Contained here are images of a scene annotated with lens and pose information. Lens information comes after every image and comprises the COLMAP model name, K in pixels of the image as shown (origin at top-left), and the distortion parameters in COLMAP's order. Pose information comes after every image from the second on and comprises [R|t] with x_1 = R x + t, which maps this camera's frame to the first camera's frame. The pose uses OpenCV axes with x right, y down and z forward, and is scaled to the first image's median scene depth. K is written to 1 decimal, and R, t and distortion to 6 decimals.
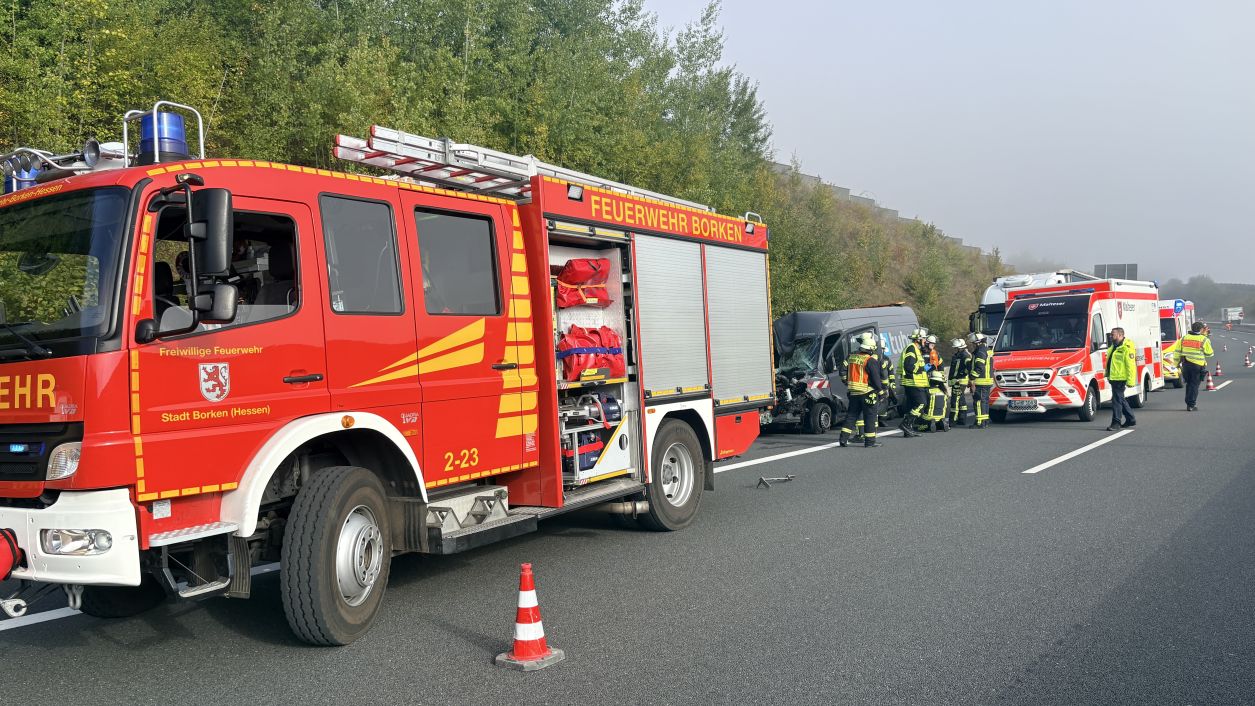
lens RADIAL K [[957.1, 0, 624.7], [0, 957.1, 361.8], [0, 0, 1]] dist [0.059168, -0.068627]
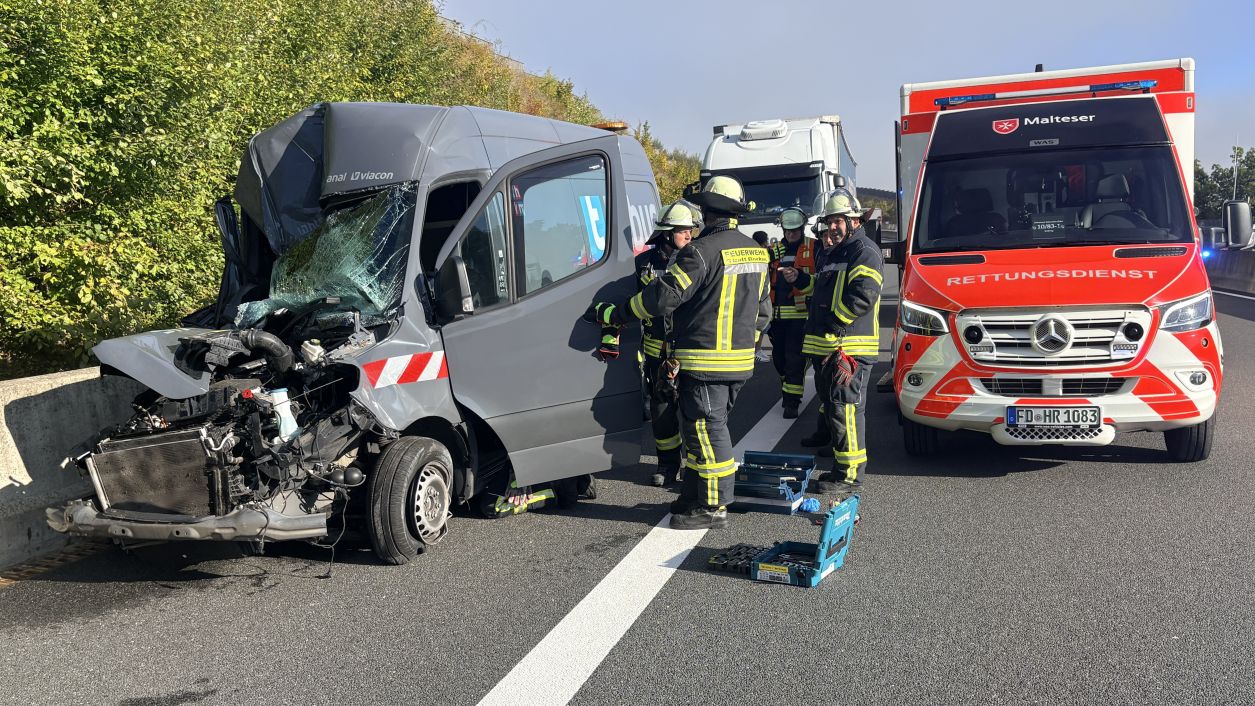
lens RADIAL K [[1121.7, 0, 623.3], [0, 1121.7, 360.1], [0, 0, 1]] dist [0.035126, -0.034516]
pose [[0.929534, -0.020687, 0.368156, 0.146577], [-0.010459, 0.996544, 0.082404, -0.004137], [-0.368588, -0.080448, 0.926105, 0.704223]]
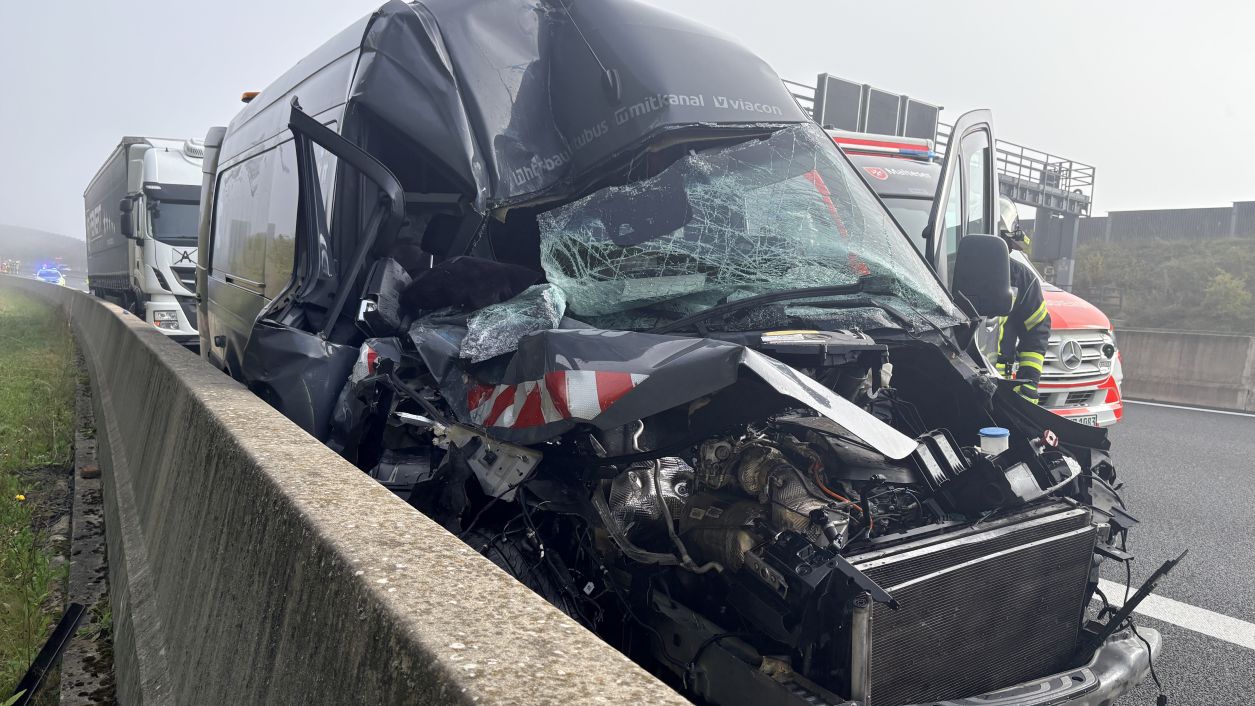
lens RADIAL K [[957.1, 0, 625.9], [0, 957.1, 352.1], [0, 0, 1]] dist [0.059168, -0.068627]
pose [[0.390615, 0.000920, 0.920554, 0.014950], [-0.039472, 0.999097, 0.015751, 0.016312], [-0.919707, -0.042489, 0.390299, 0.999651]]
